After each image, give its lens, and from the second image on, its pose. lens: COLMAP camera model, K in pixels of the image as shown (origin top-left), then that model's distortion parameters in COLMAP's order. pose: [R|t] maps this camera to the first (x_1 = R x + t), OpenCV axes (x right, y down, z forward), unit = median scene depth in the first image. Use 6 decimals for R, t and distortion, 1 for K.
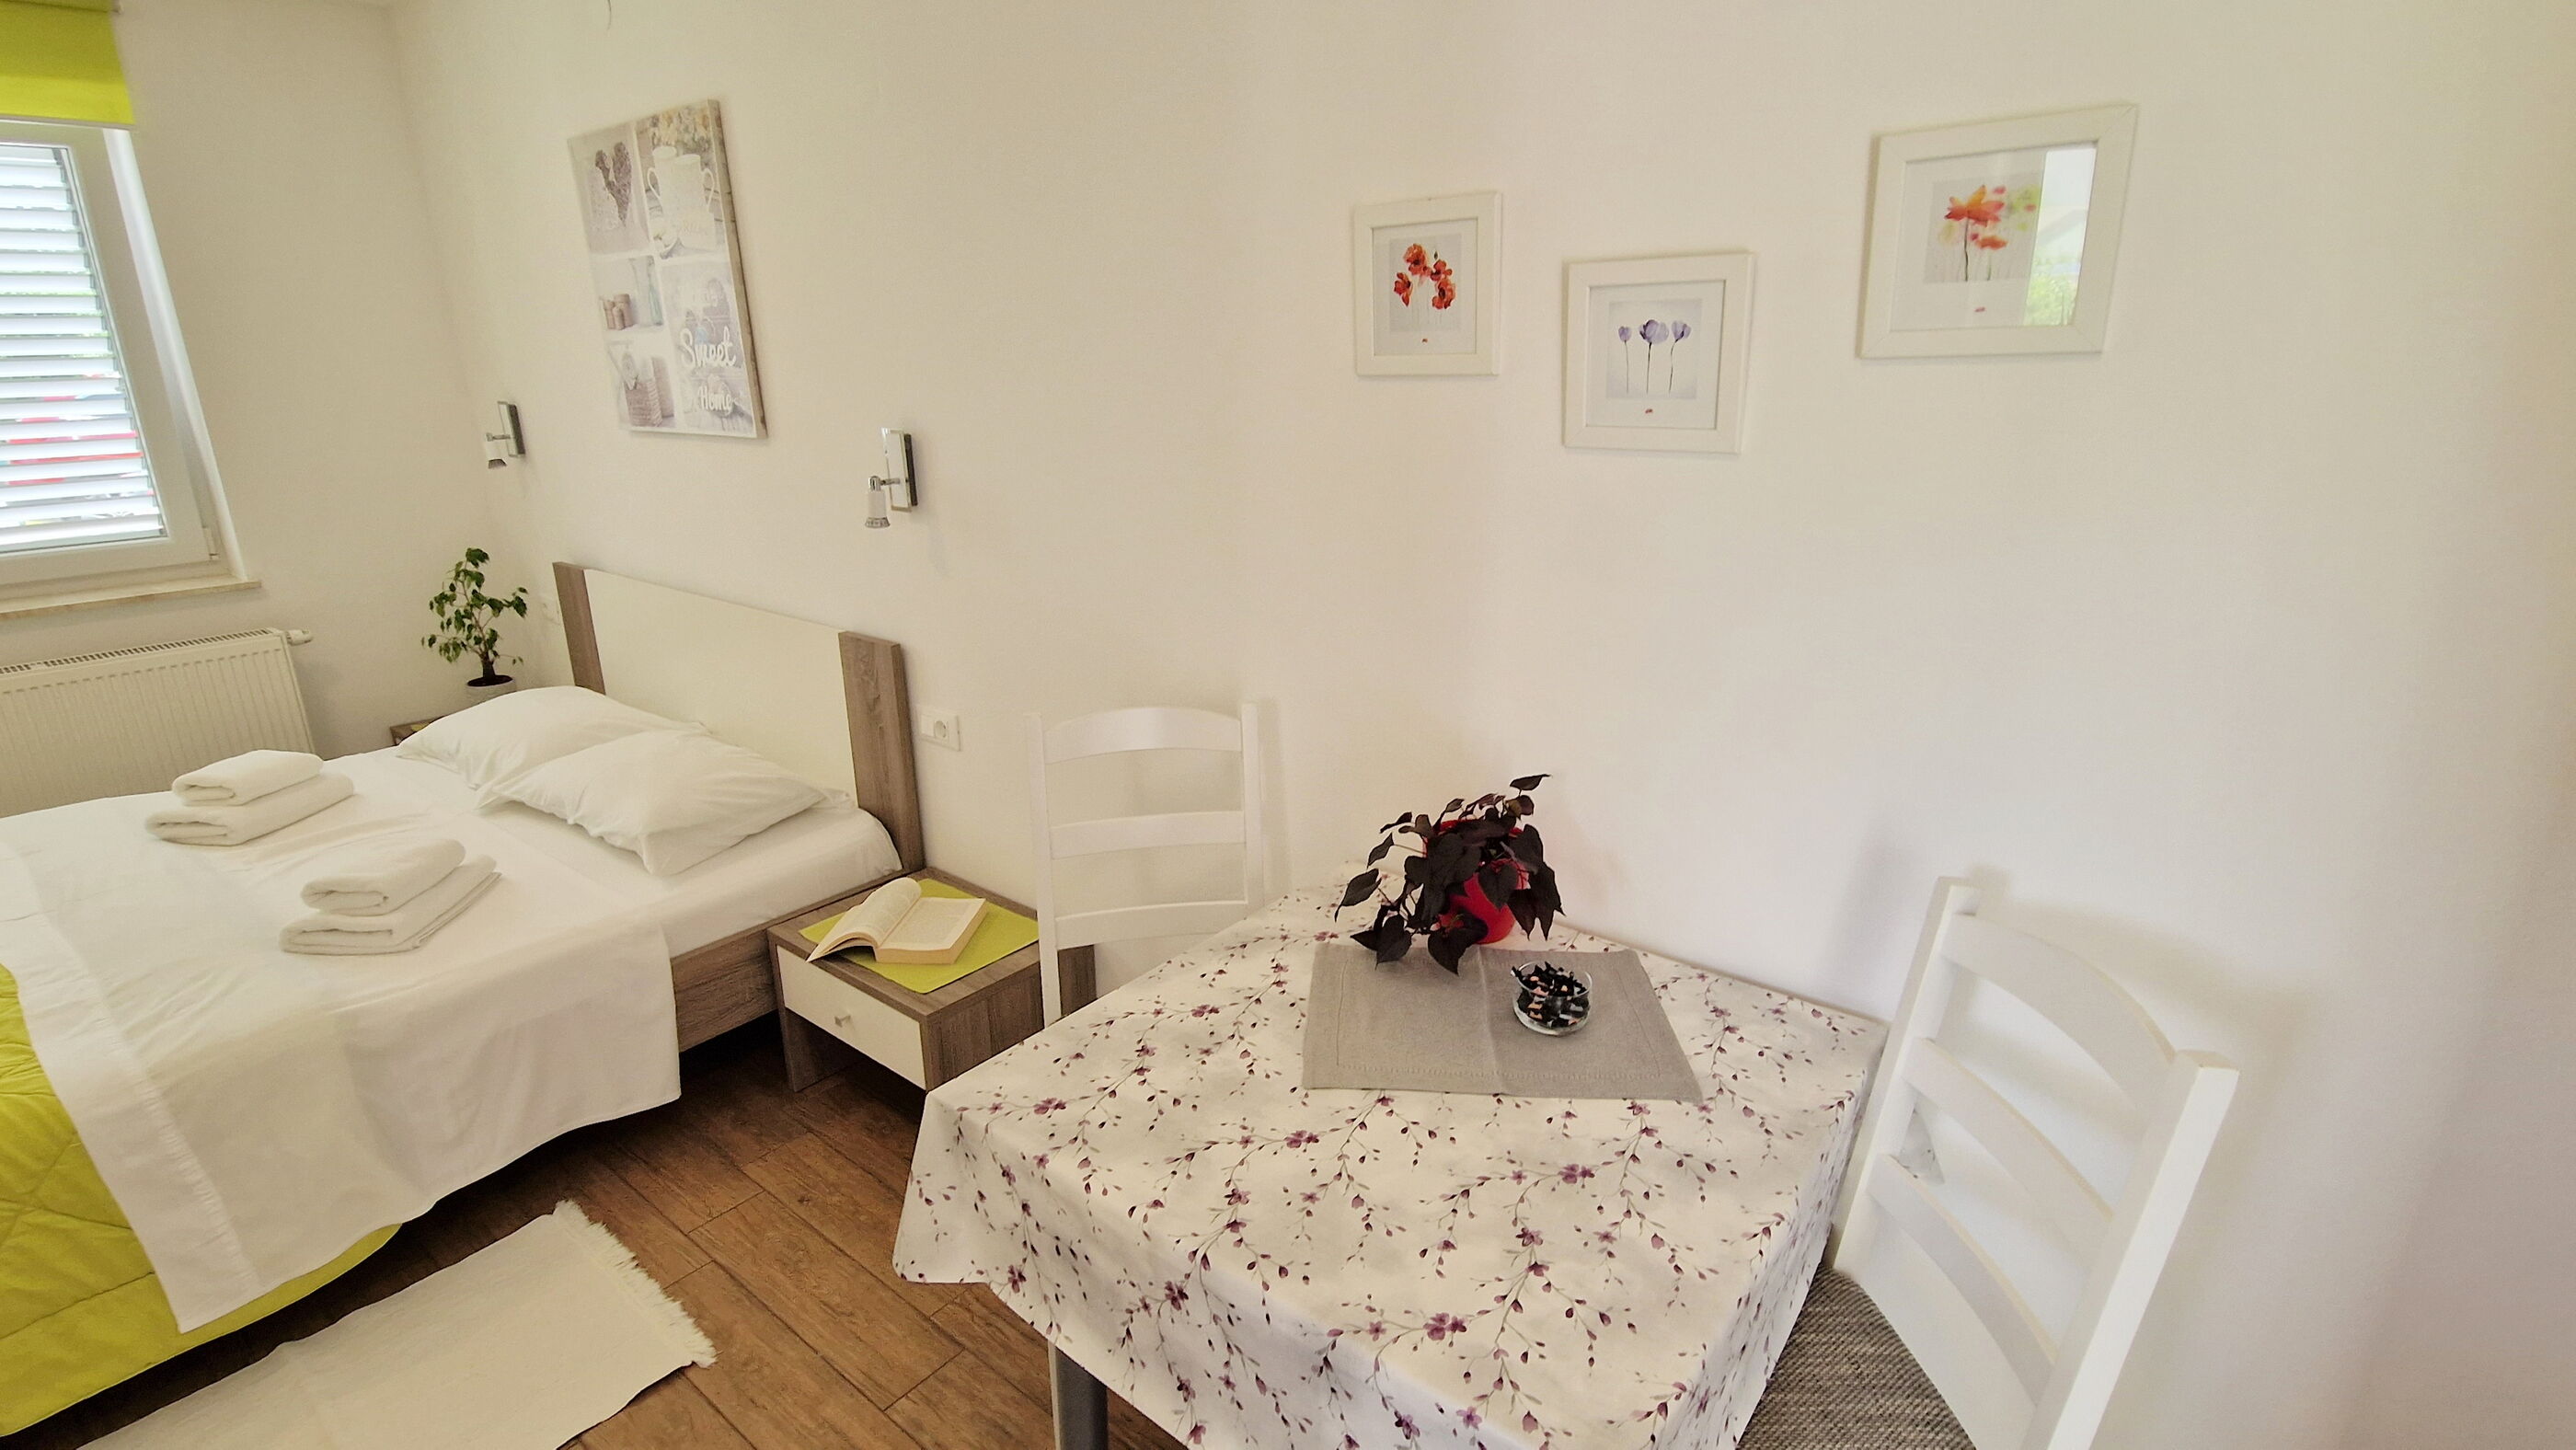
lens RADIAL K [[1213.5, 0, 1284.2], [0, 1213.5, 731.3], [0, 0, 1]] dist [-0.000589, -0.002011]
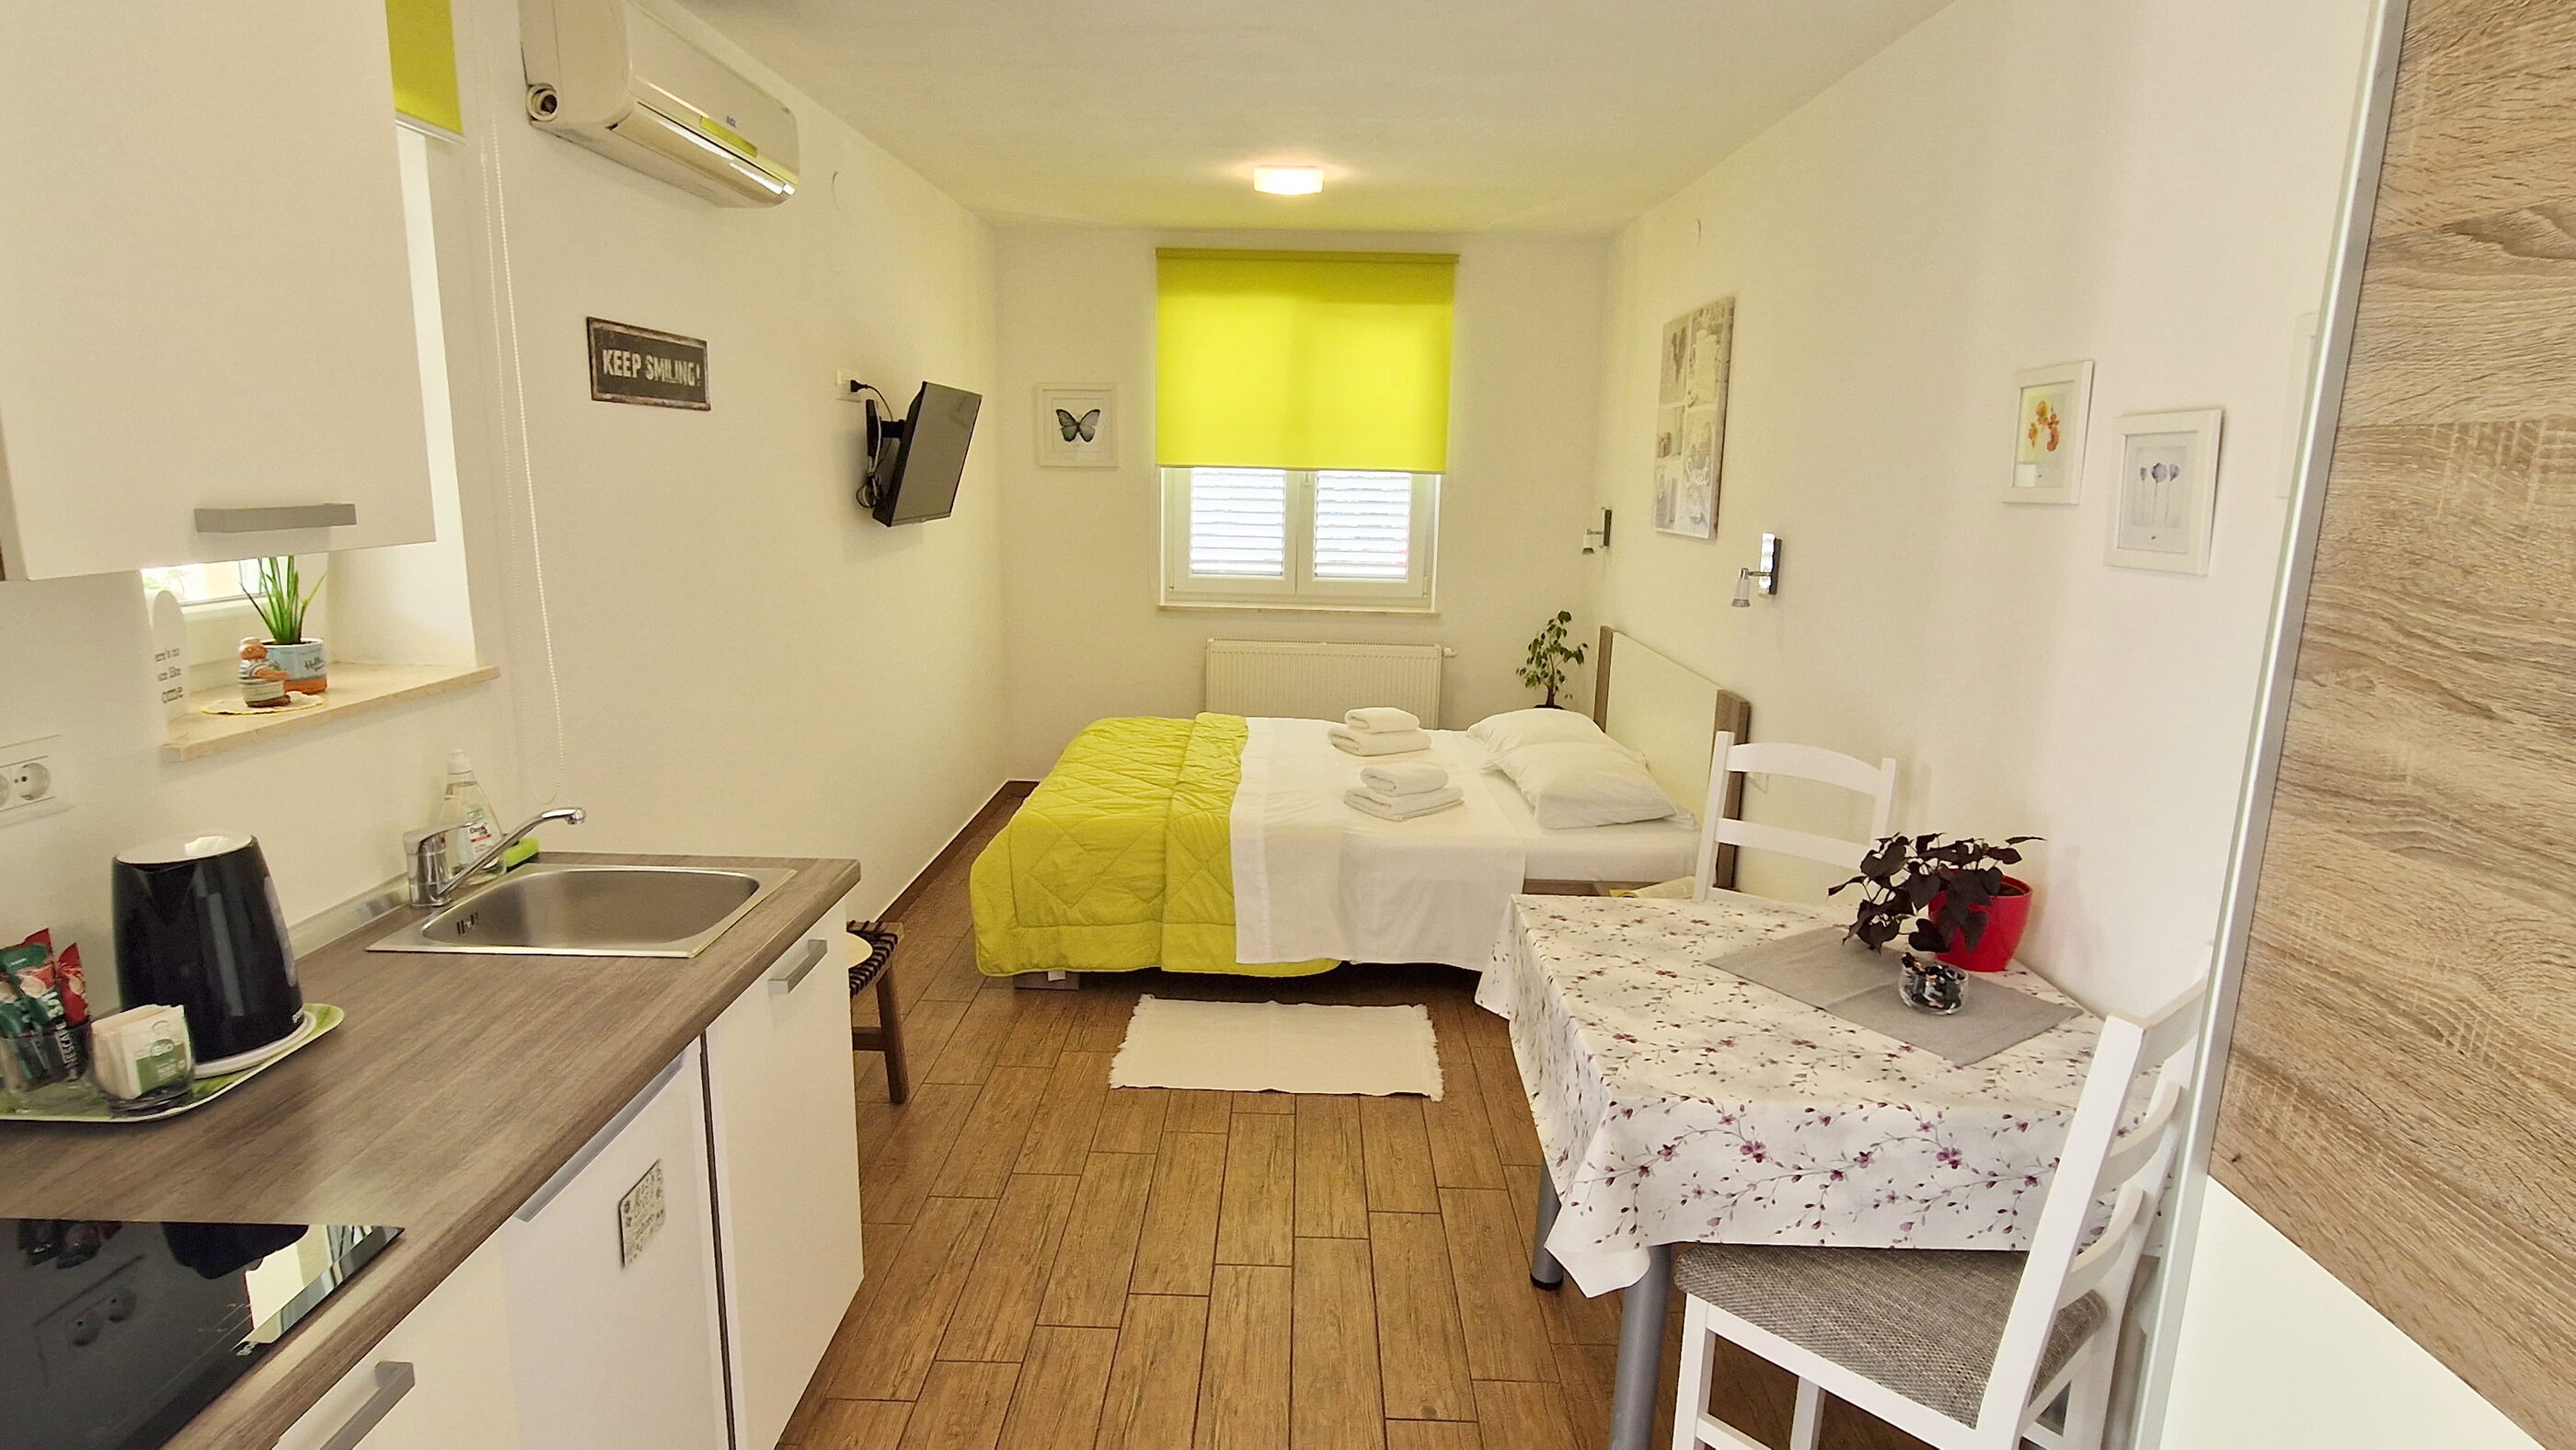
lens RADIAL K [[1333.4, 0, 1287.8], [0, 1333.4, 733.8], [0, 0, 1]] dist [0.001353, -0.000233]
pose [[0.613899, 0.178236, -0.769000, 0.475218], [-0.268716, 0.963180, 0.008724, 0.078809], [0.742240, 0.201287, 0.639190, -0.242429]]
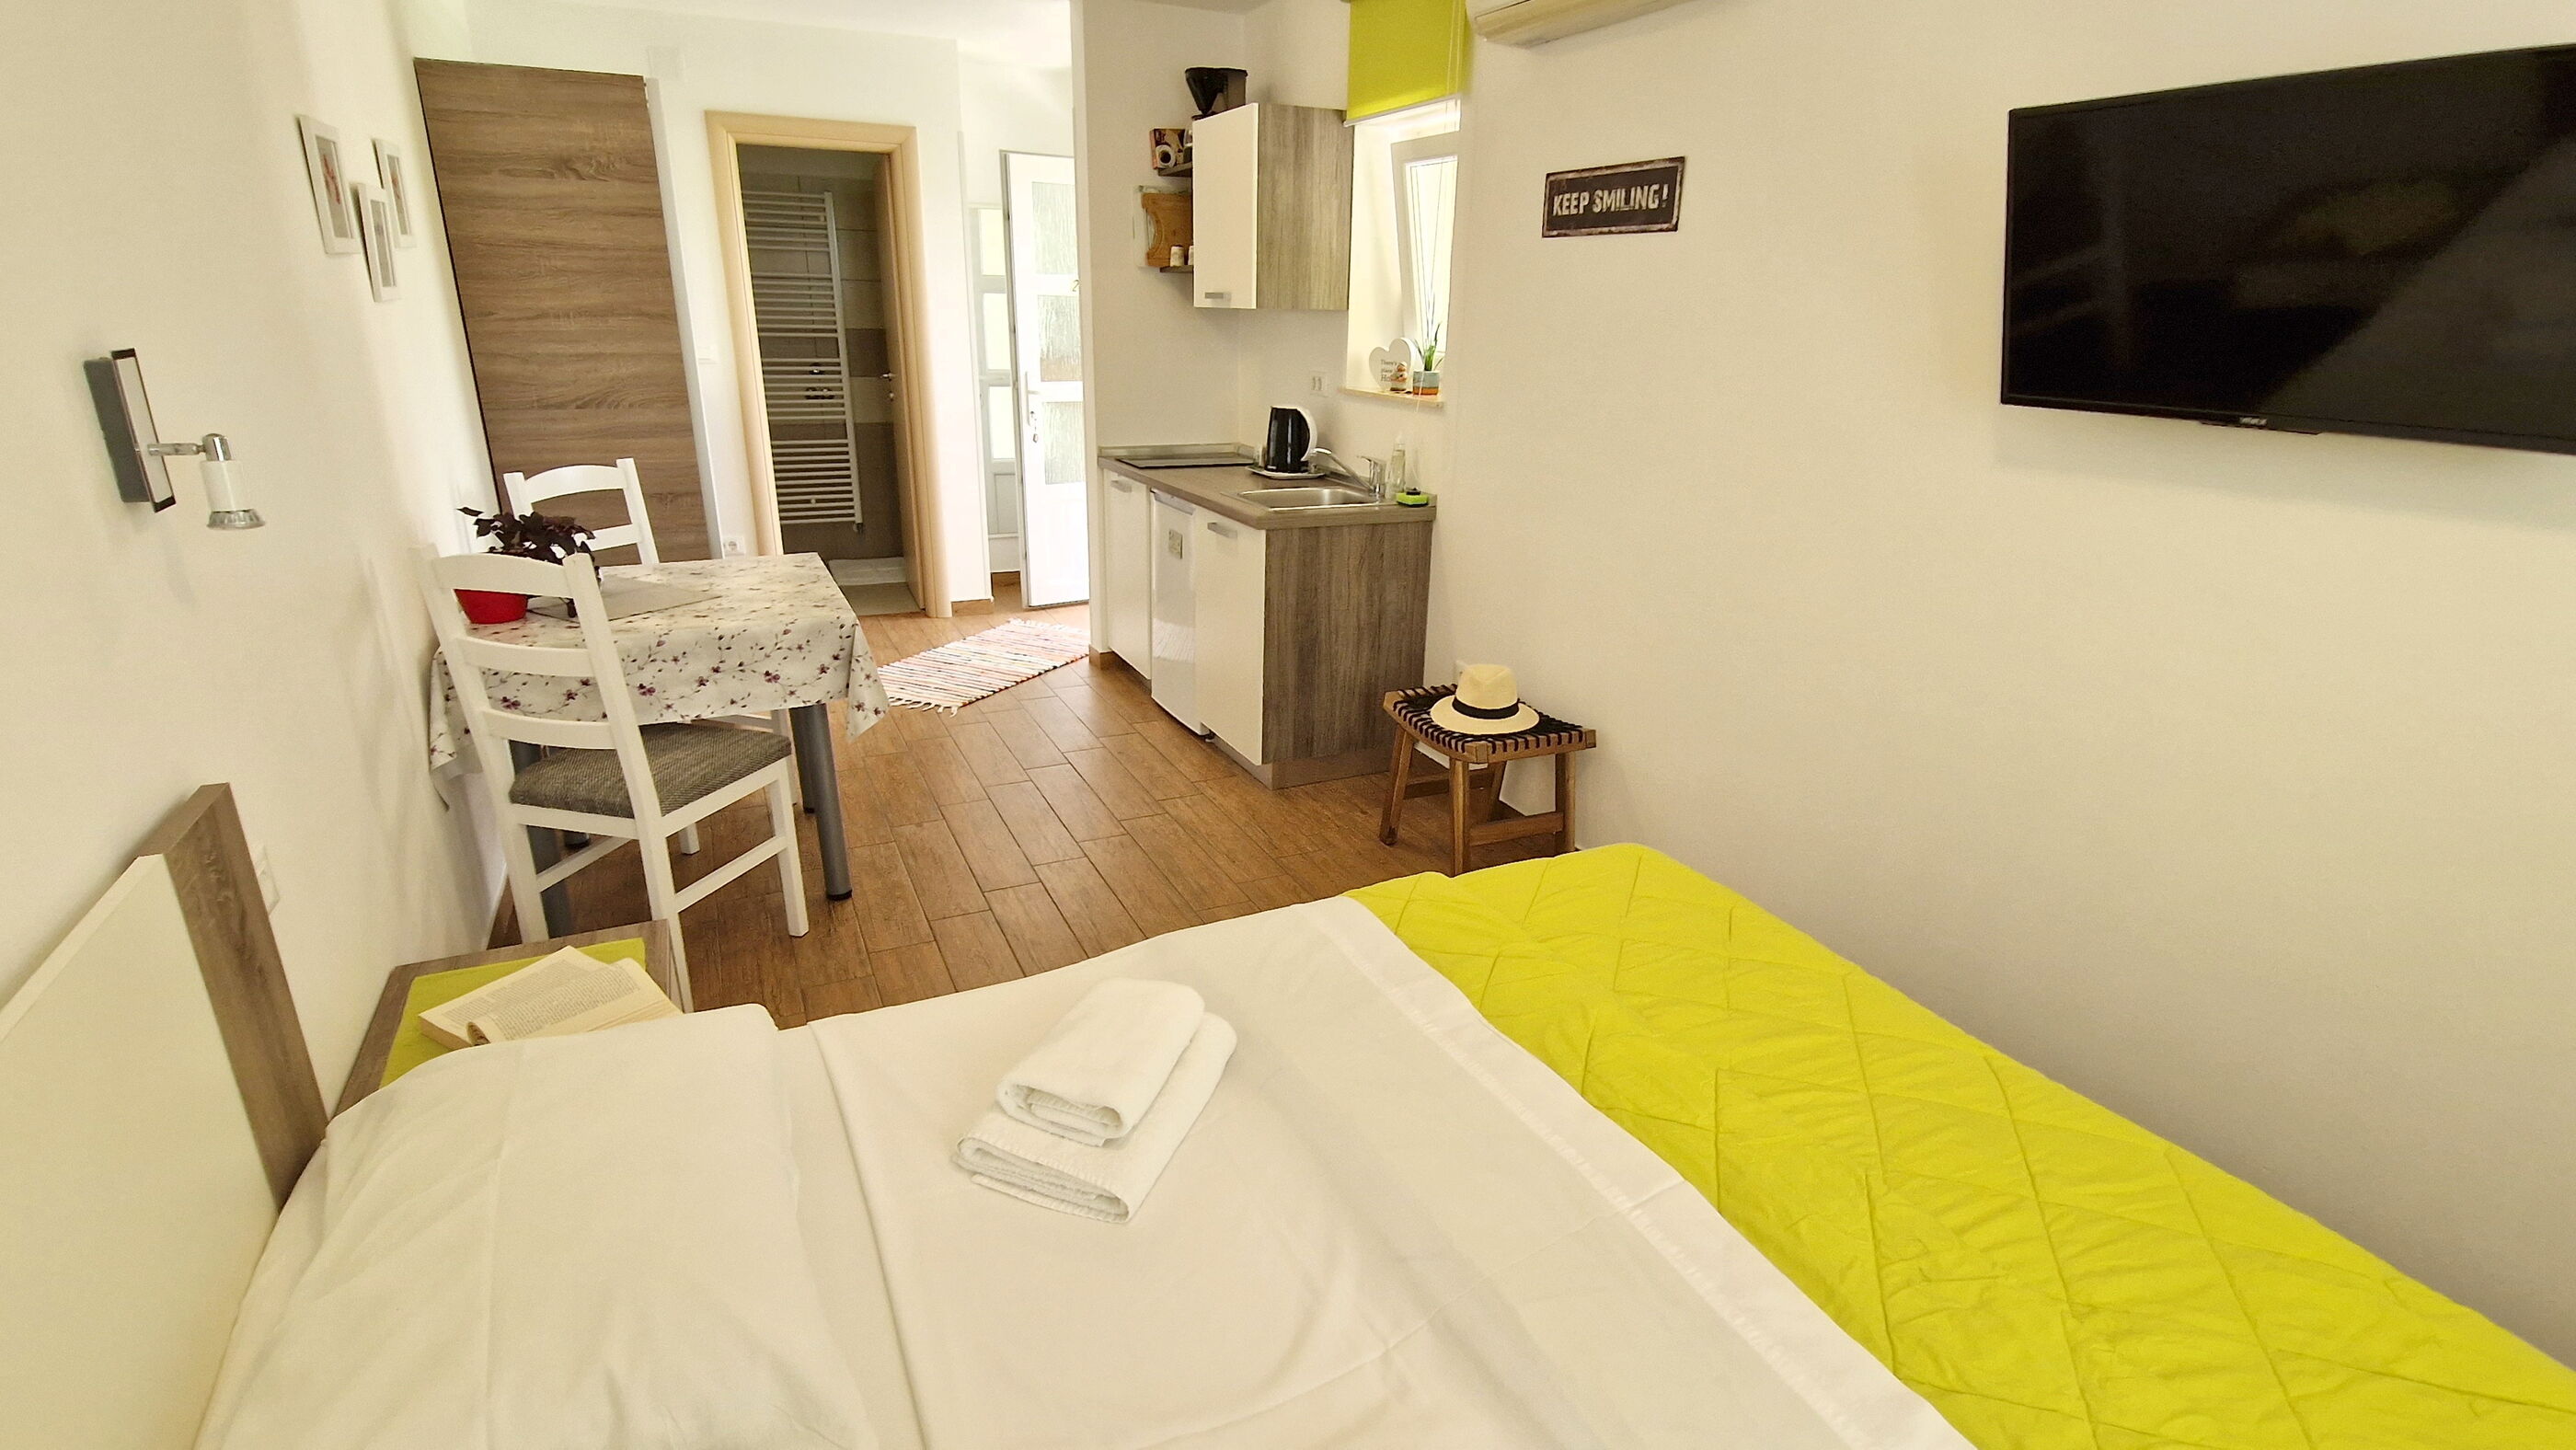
lens RADIAL K [[1213.5, 0, 1284.2], [0, 1213.5, 731.3], [0, 0, 1]] dist [-0.000589, -0.002011]
pose [[-0.899534, -0.158249, 0.407180, -0.954972], [0.119006, 0.808060, 0.576954, -0.339342], [-0.420328, 0.567447, -0.708045, 1.190249]]
